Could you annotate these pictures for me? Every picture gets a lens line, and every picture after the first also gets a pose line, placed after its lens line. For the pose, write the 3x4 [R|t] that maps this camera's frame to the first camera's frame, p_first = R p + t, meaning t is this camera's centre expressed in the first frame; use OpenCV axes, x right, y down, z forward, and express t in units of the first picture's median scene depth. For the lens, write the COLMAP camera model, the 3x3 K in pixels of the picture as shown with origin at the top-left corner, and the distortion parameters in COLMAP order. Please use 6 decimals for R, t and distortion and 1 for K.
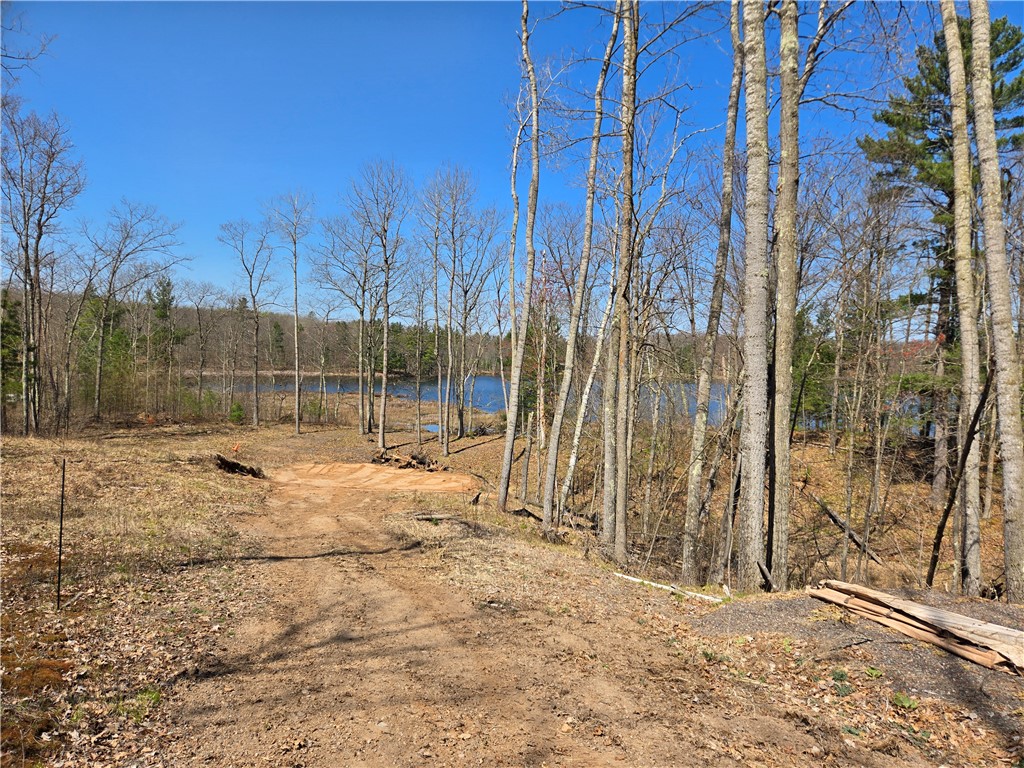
lens RADIAL K [[681.7, 0, 529.5], [0, 681.7, 395.2], [0, 0, 1]] dist [0.035361, -0.009216]
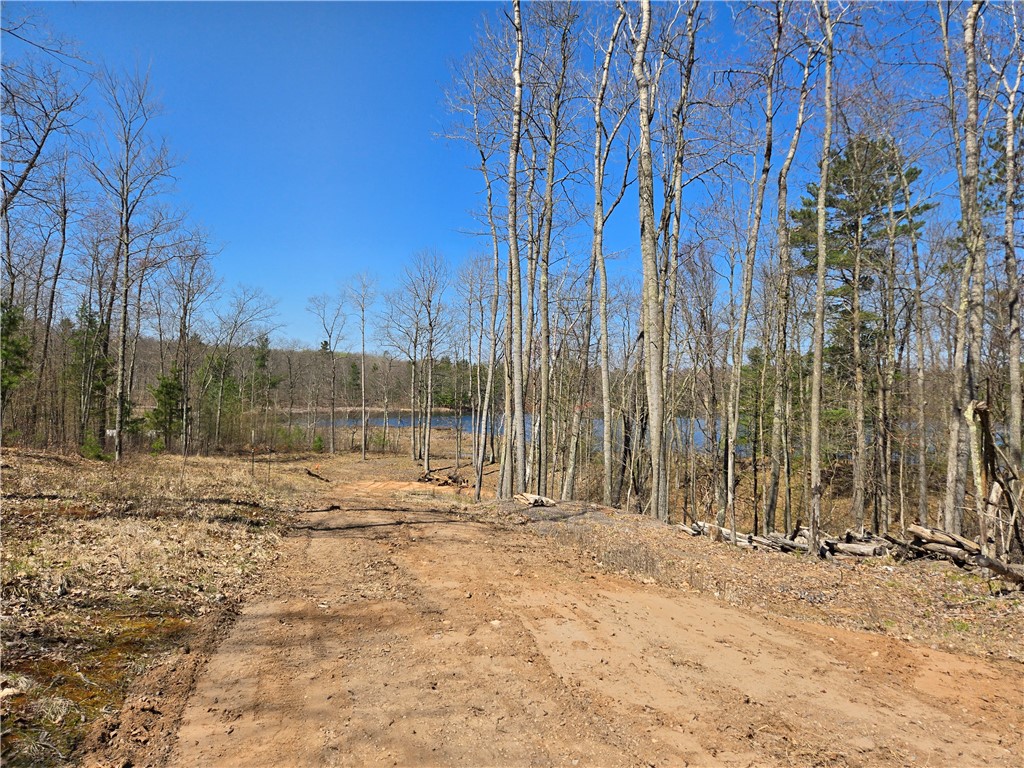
lens RADIAL K [[681.7, 0, 518.7], [0, 681.7, 381.1], [0, 0, 1]] dist [0.035361, -0.009216]
pose [[0.992877, -0.016524, -0.117996, 0.100586], [0.008607, 0.997696, -0.067296, -0.001338], [0.118836, 0.065801, 0.990731, -0.234757]]
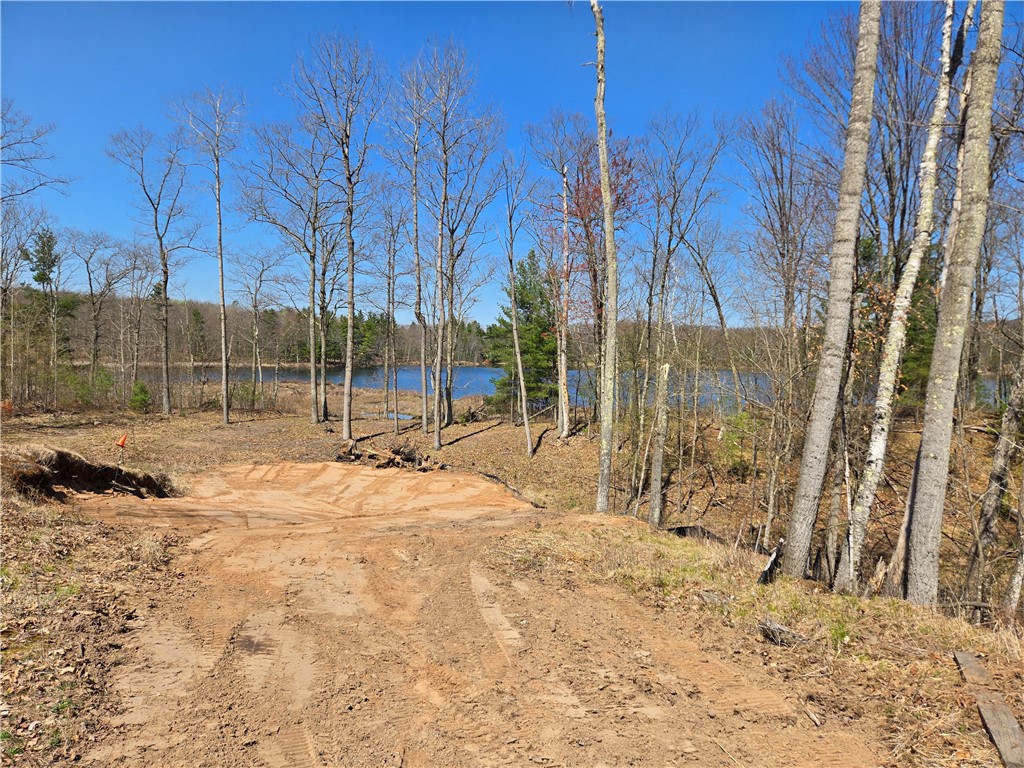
lens RADIAL K [[681.7, 0, 511.7], [0, 681.7, 390.5], [0, 0, 1]] dist [0.035361, -0.009216]
pose [[0.997093, -0.015837, 0.074528, -0.092091], [0.015614, 0.999872, 0.003576, 0.024005], [-0.074575, -0.002402, 0.997212, 0.256700]]
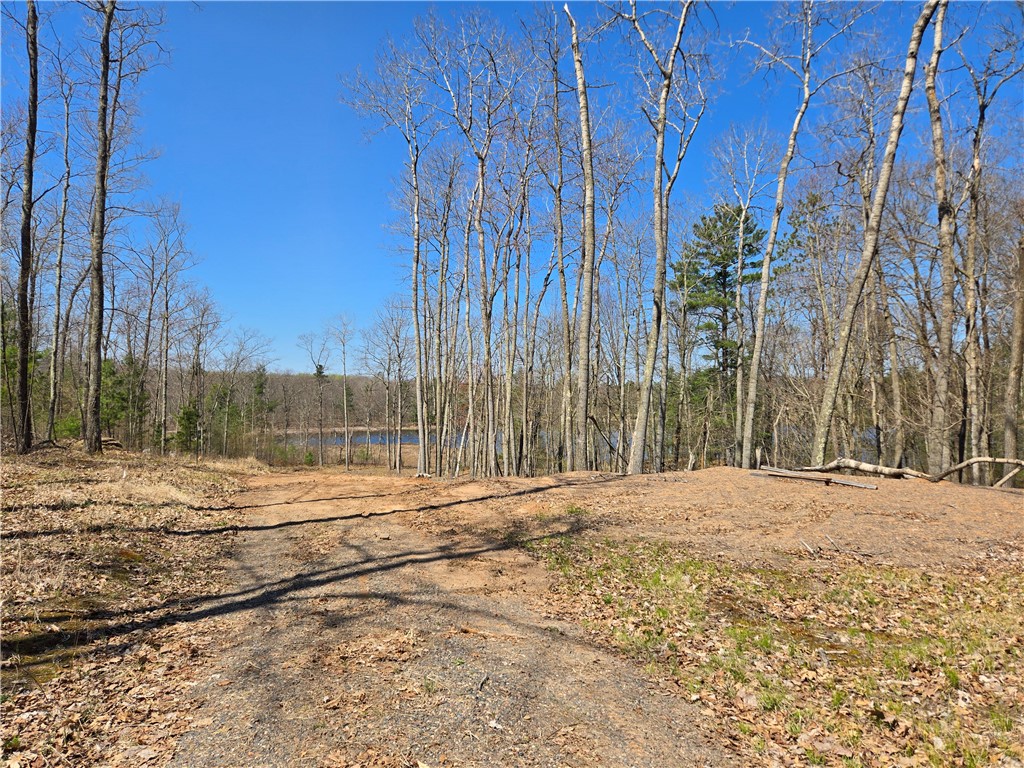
lens RADIAL K [[681.7, 0, 509.2], [0, 681.7, 390.9], [0, 0, 1]] dist [0.035361, -0.009216]
pose [[0.990932, -0.043886, -0.126995, 0.220676], [0.034206, 0.996411, -0.077423, 0.010531], [0.129937, 0.072377, 0.988877, -0.470001]]
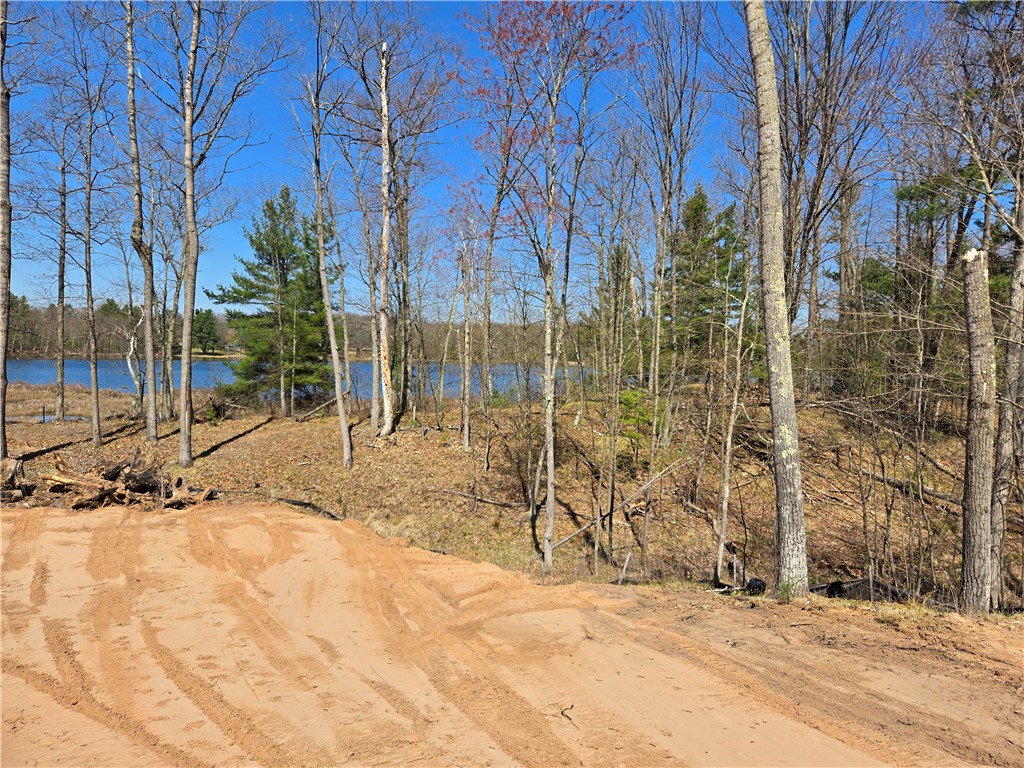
lens RADIAL K [[681.7, 0, 515.1], [0, 681.7, 373.2], [0, 0, 1]] dist [0.035361, -0.009216]
pose [[0.863139, -0.023534, 0.504418, -0.152926], [0.030344, 0.999526, -0.005290, 0.037607], [-0.504055, 0.019872, 0.863443, 0.491483]]
